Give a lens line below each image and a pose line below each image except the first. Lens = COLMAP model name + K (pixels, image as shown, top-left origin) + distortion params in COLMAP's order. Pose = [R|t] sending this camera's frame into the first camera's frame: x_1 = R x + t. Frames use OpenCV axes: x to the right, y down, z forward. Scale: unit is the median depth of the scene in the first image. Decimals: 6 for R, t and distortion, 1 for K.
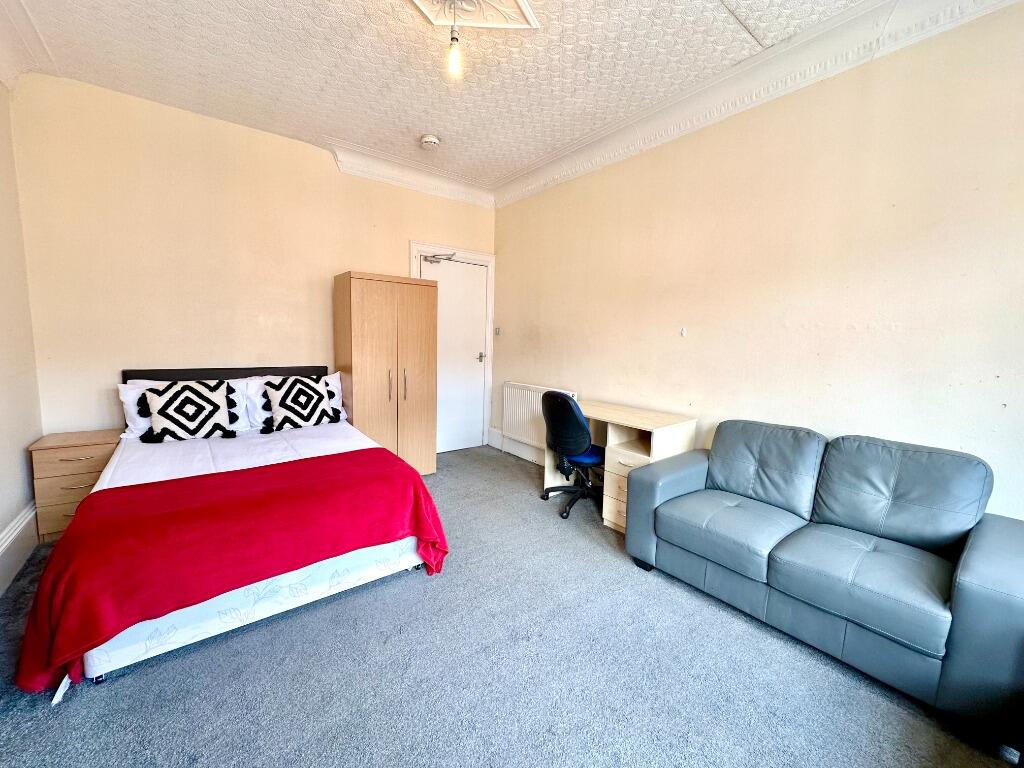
lens RADIAL K [[409.7, 0, 510.8], [0, 409.7, 383.7], [0, 0, 1]] dist [0.001839, 0.000399]
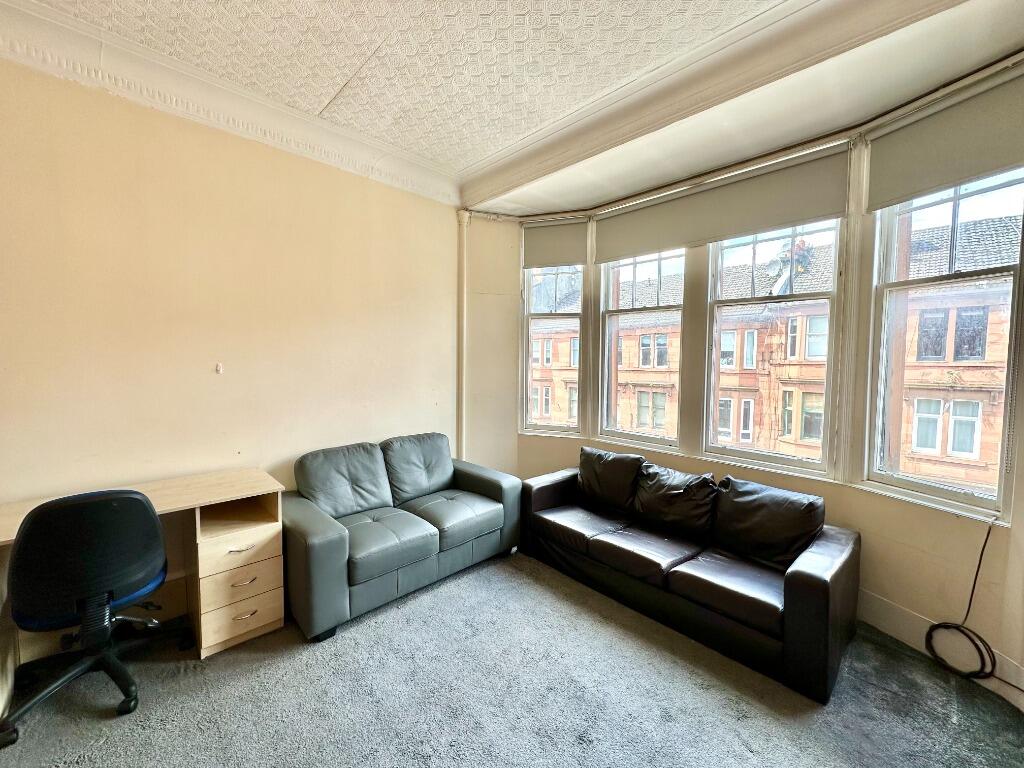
lens RADIAL K [[409.7, 0, 513.3], [0, 409.7, 383.9], [0, 0, 1]] dist [0.001839, 0.000399]
pose [[-0.111678, -0.080248, 0.990499, -0.301787], [0.103746, 0.990346, 0.091933, -0.073202], [-0.988314, 0.113027, -0.102275, 0.340120]]
